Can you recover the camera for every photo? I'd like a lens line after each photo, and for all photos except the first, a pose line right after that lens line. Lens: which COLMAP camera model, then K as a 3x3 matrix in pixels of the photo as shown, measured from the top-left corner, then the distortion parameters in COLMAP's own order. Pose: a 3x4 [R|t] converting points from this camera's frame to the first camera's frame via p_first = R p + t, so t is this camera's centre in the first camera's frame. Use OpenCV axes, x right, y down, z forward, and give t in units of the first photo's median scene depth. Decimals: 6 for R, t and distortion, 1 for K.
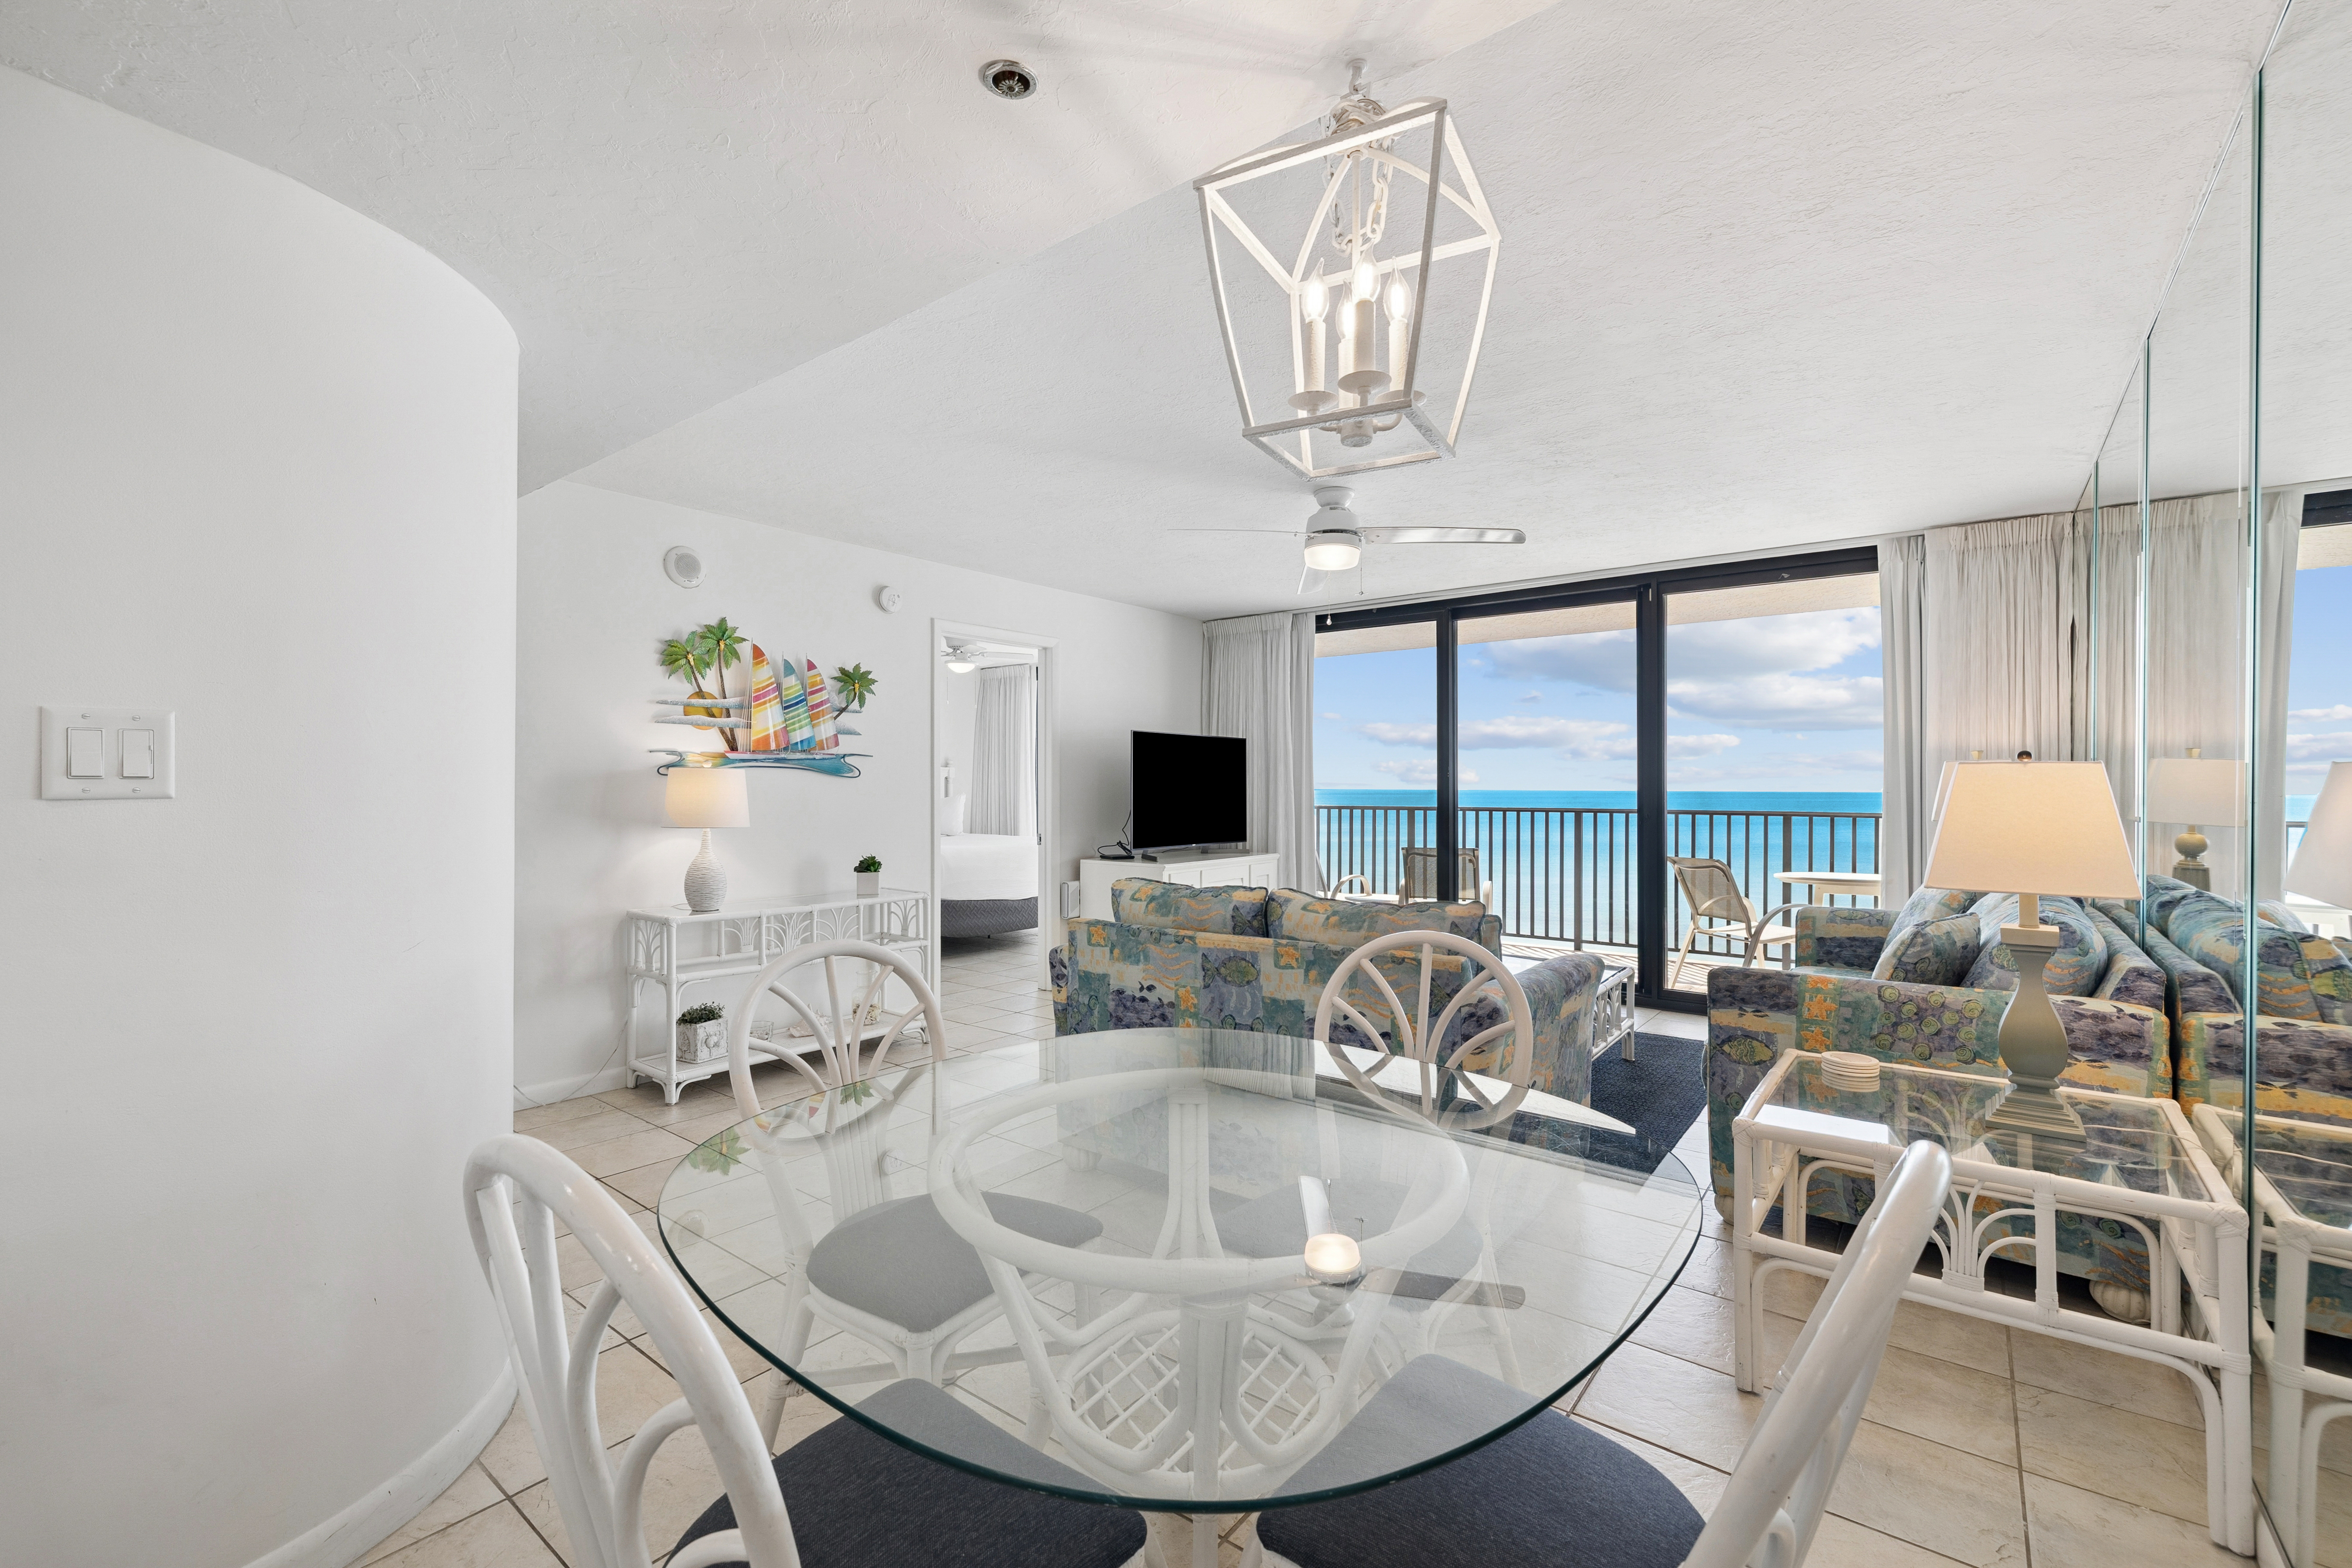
lens RADIAL K [[983.8, 0, 1179.0], [0, 983.8, 780.9], [0, 0, 1]] dist [0.000244, -0.000019]
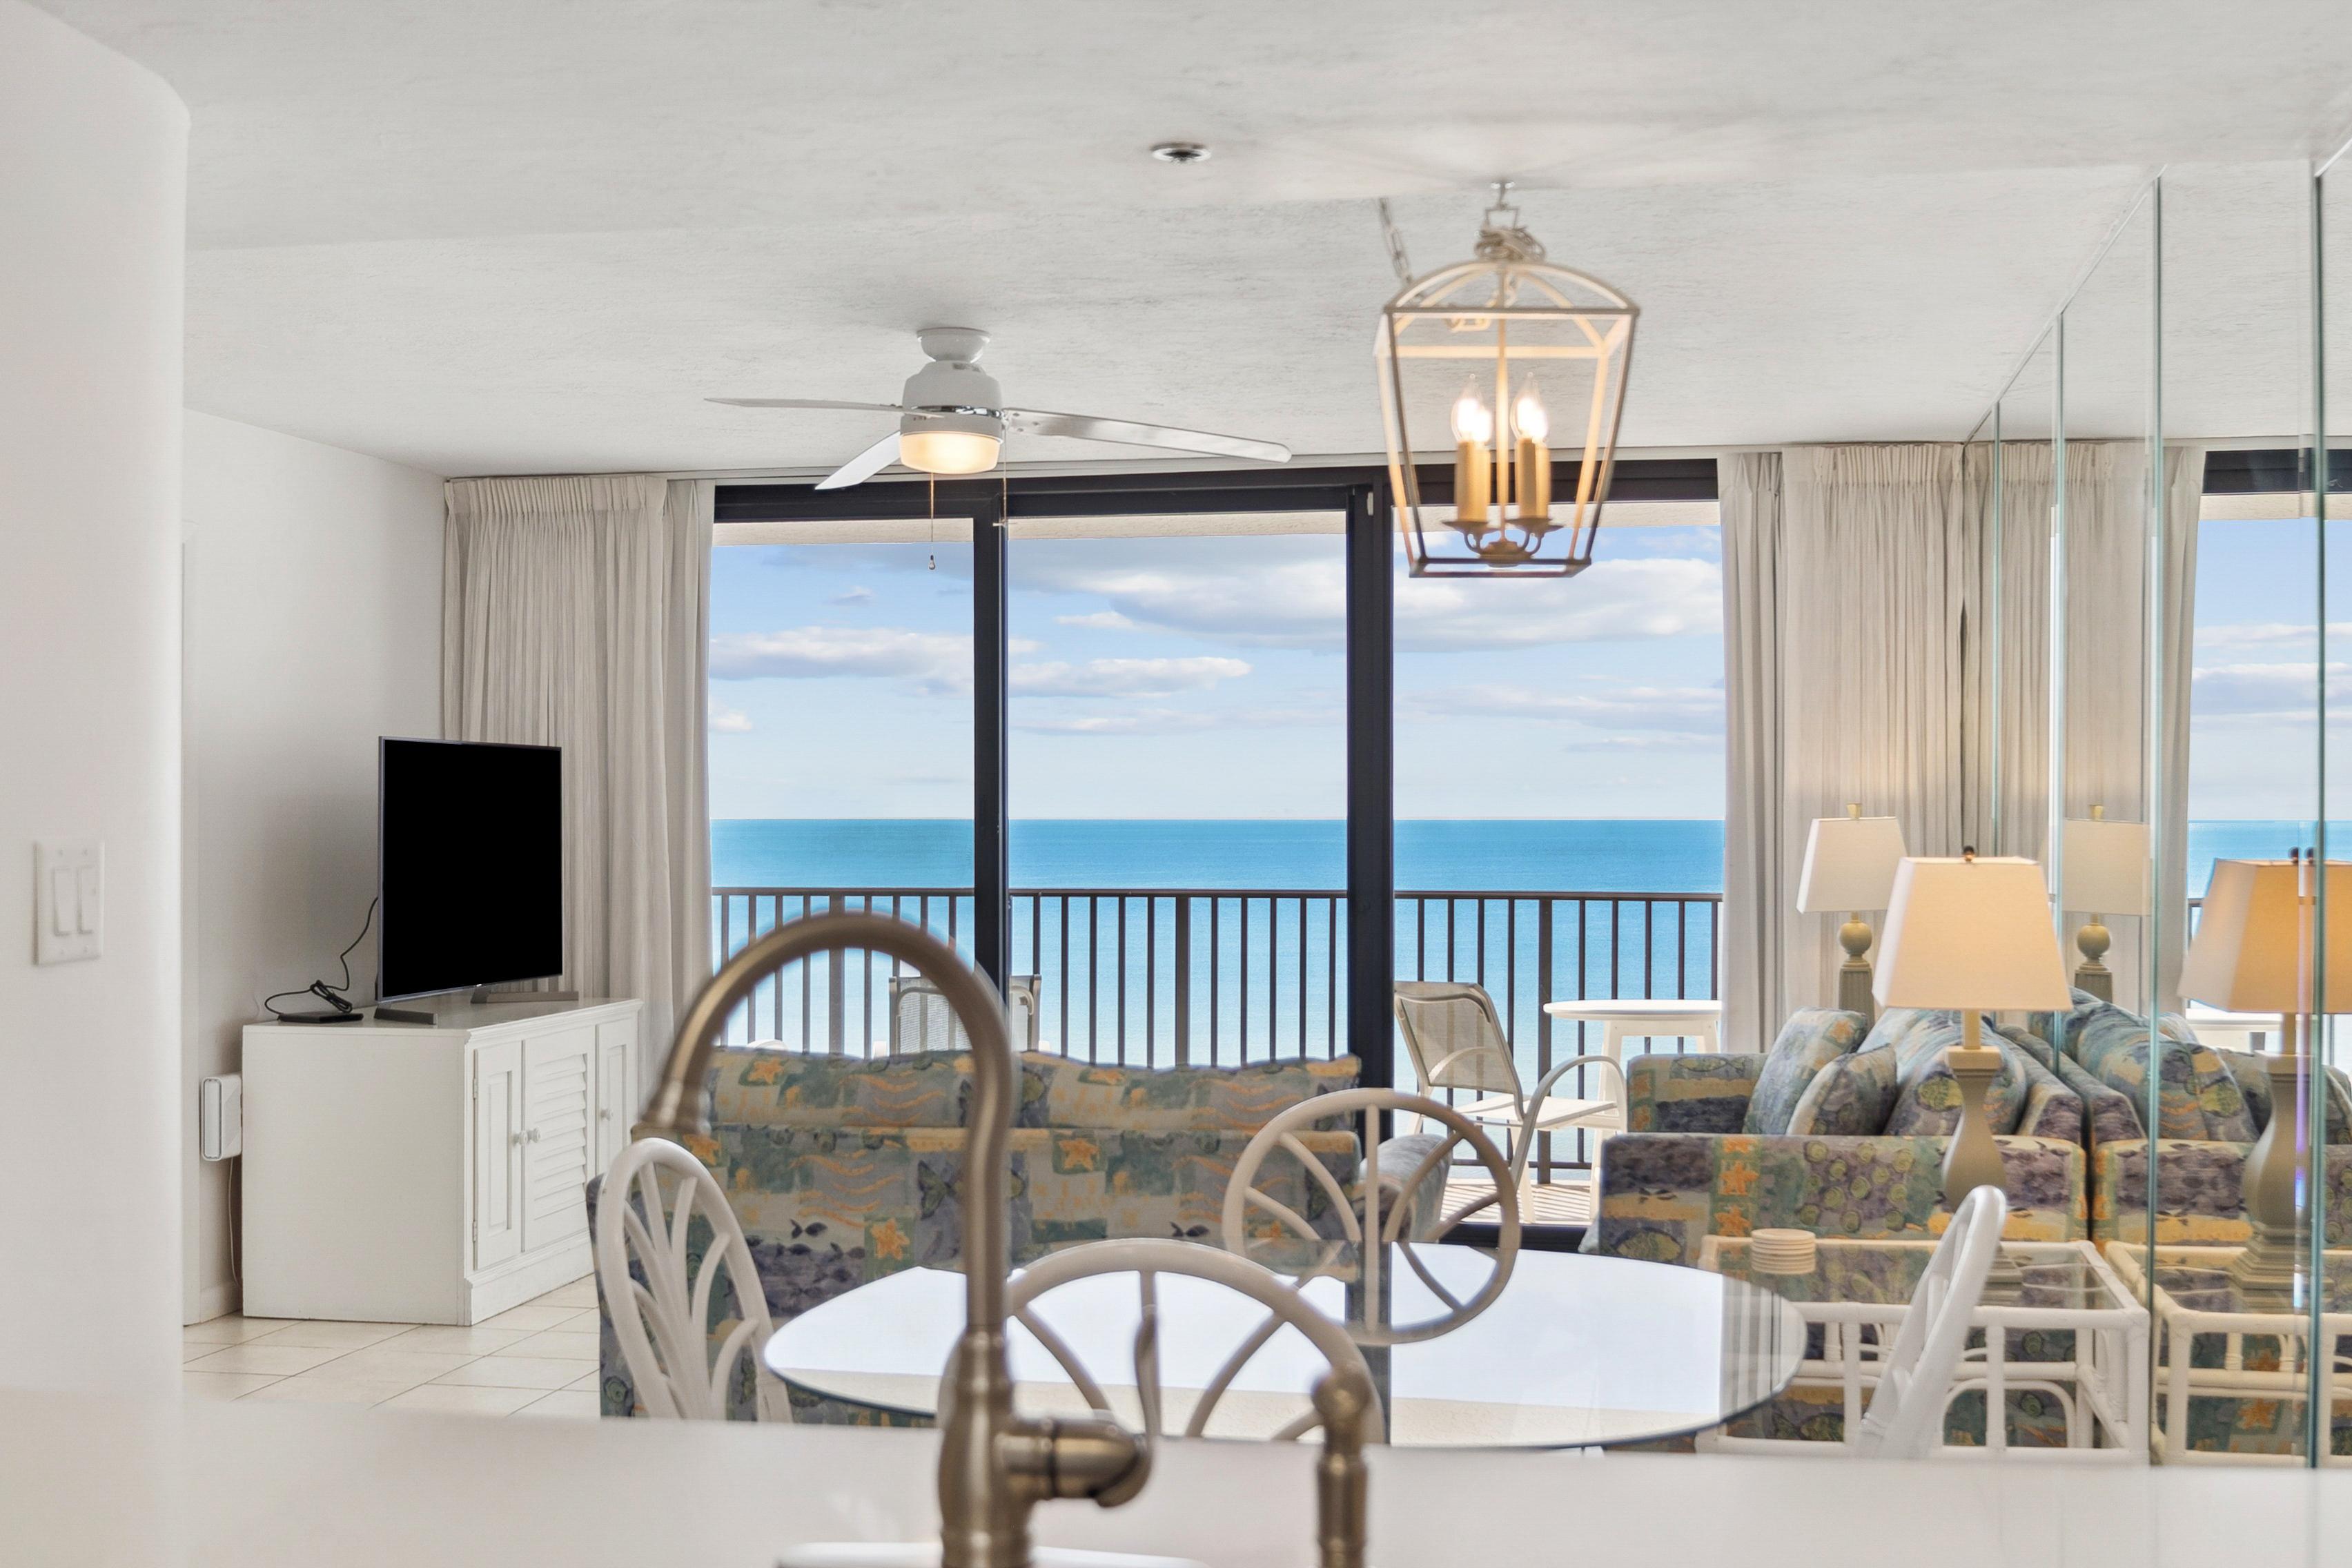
lens RADIAL K [[2682.9, 0, 1176.0], [0, 2682.9, 784.0], [0, 0, 1]] dist [-0.009758, -0.222623]
pose [[0.888121, 0.004096, 0.459592, -0.633470], [-0.002236, 0.999987, -0.004592, -0.054295], [-0.459605, 0.003051, 0.888118, -0.578981]]
